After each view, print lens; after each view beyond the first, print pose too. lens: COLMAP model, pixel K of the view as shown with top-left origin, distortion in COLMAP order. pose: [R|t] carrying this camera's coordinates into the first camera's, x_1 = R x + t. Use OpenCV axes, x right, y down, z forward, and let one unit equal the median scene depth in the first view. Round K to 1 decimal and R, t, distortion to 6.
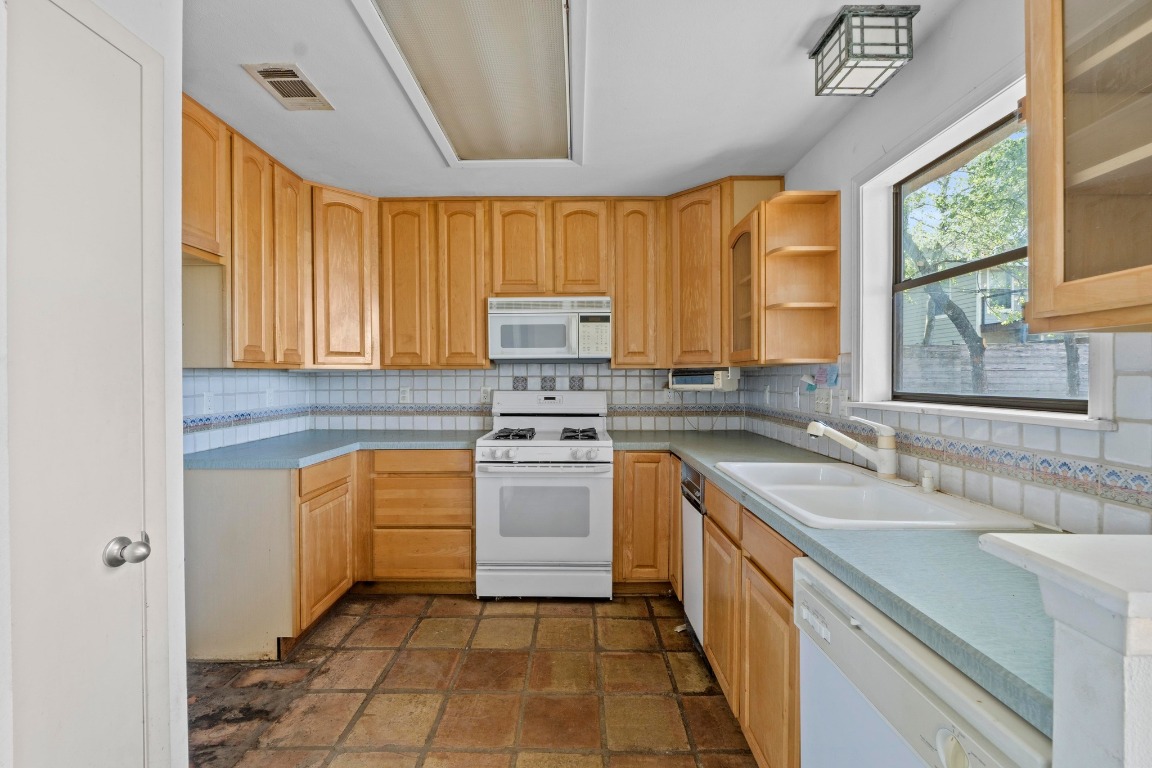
lens RADIAL K [[490.2, 0, 573.8], [0, 490.2, 381.1], [0, 0, 1]] dist [-0.008122, -0.000226]
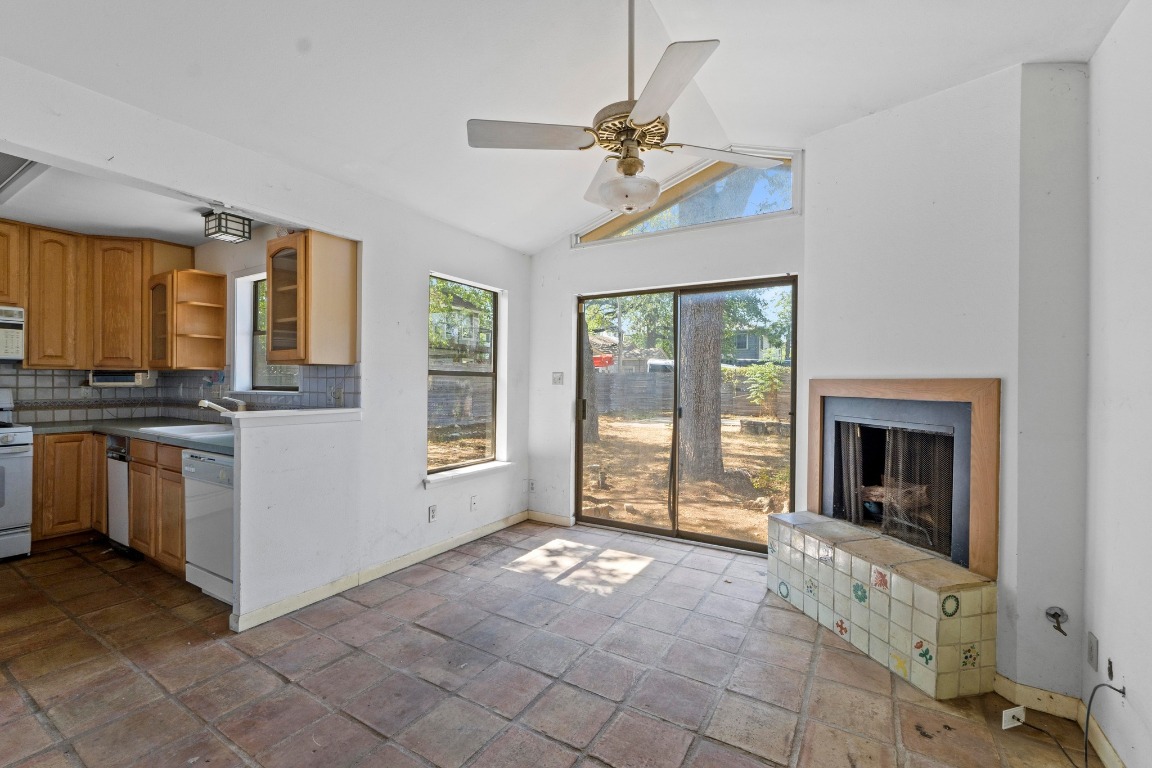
lens RADIAL K [[490.2, 0, 573.8], [0, 490.2, 381.1], [0, 0, 1]] dist [-0.008122, -0.000226]
pose [[0.515570, 0.005369, 0.856831, -0.266598], [-0.002825, 0.999986, -0.004566, 0.006508], [-0.856843, -0.000066, 0.515577, -0.816336]]
